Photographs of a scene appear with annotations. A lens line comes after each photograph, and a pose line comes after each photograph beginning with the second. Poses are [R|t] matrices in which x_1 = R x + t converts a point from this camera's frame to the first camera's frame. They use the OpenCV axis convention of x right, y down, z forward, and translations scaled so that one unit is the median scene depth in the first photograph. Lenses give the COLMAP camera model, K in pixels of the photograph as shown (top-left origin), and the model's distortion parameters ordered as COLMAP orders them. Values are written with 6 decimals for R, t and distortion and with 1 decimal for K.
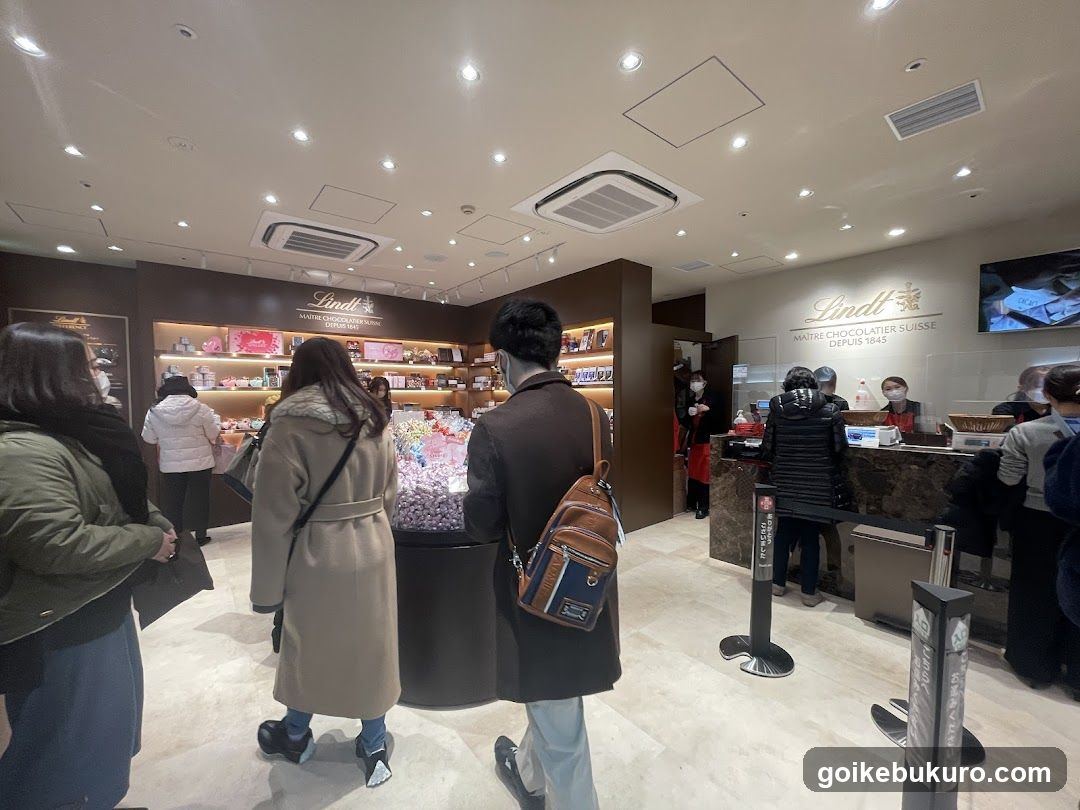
lens RADIAL K [[423.2, 0, 540.0], [0, 423.2, 405.0], [0, 0, 1]] dist [0.001134, -0.000047]
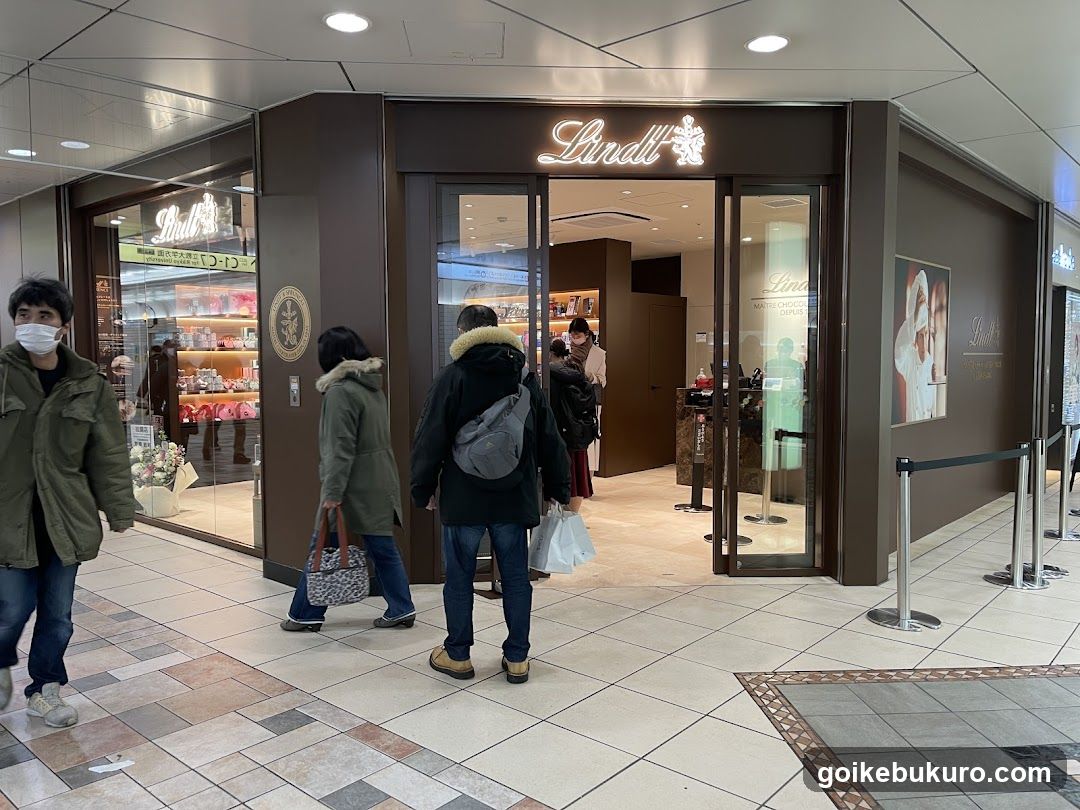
lens RADIAL K [[826.7, 0, 540.0], [0, 826.7, 405.0], [0, 0, 1]] dist [-0.001220, -0.003749]
pose [[0.985421, -0.006455, 0.170010, -0.306556], [0.001317, 0.999540, 0.030315, 0.033230], [-0.170128, -0.029649, 0.984976, -0.988294]]
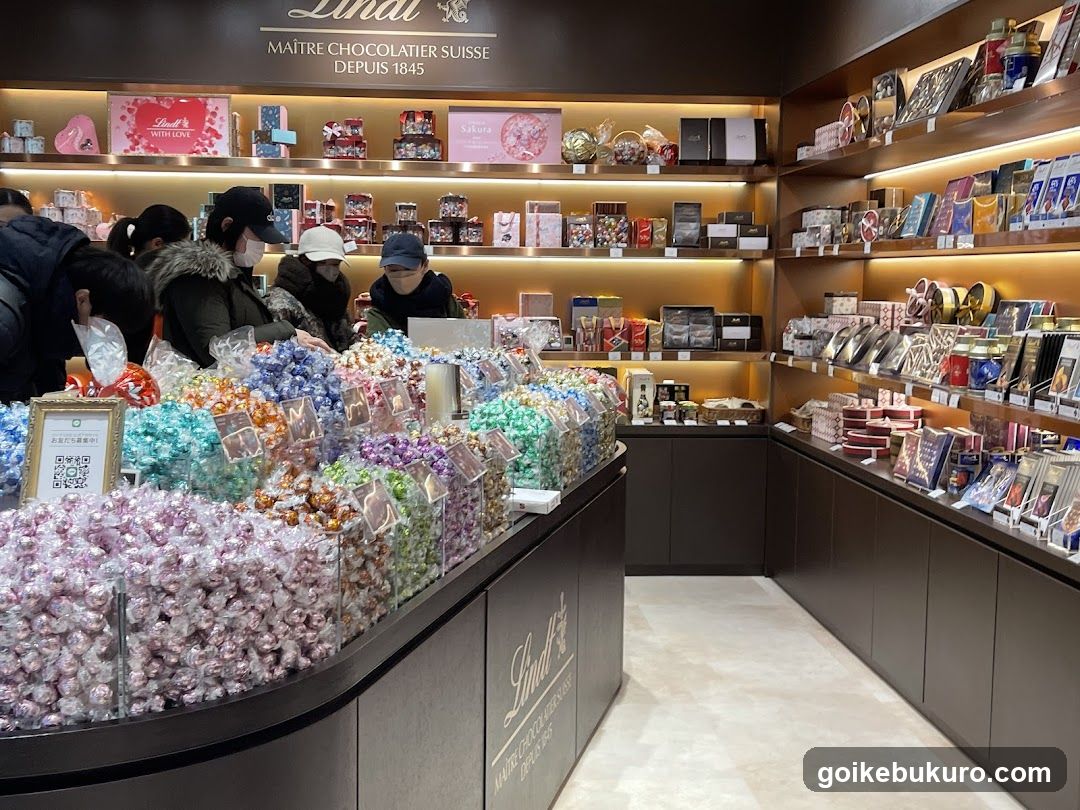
lens RADIAL K [[1241.4, 0, 540.0], [0, 1241.4, 405.0], [0, 0, 1]] dist [0.080648, -0.213078]
pose [[0.823895, 0.072169, -0.562129, 0.260873], [-0.031041, 0.996117, 0.082390, 0.001620], [0.565892, -0.050432, 0.822936, 0.231831]]
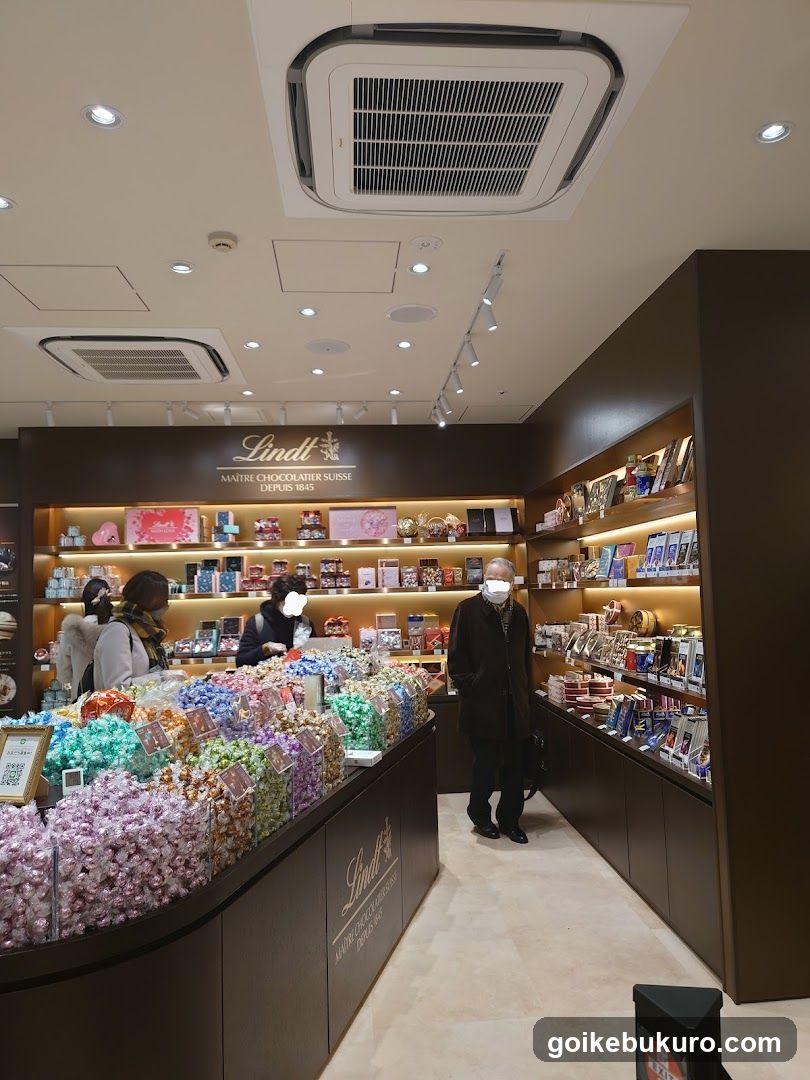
lens RADIAL K [[756.6, 0, 420.6], [0, 756.6, 534.0], [0, 0, 1]] dist [0.037150, -0.006169]
pose [[0.828785, -0.059847, -0.556358, 0.298538], [0.007728, 0.995393, -0.095563, -0.020193], [0.559514, 0.074902, 0.825430, 0.251495]]
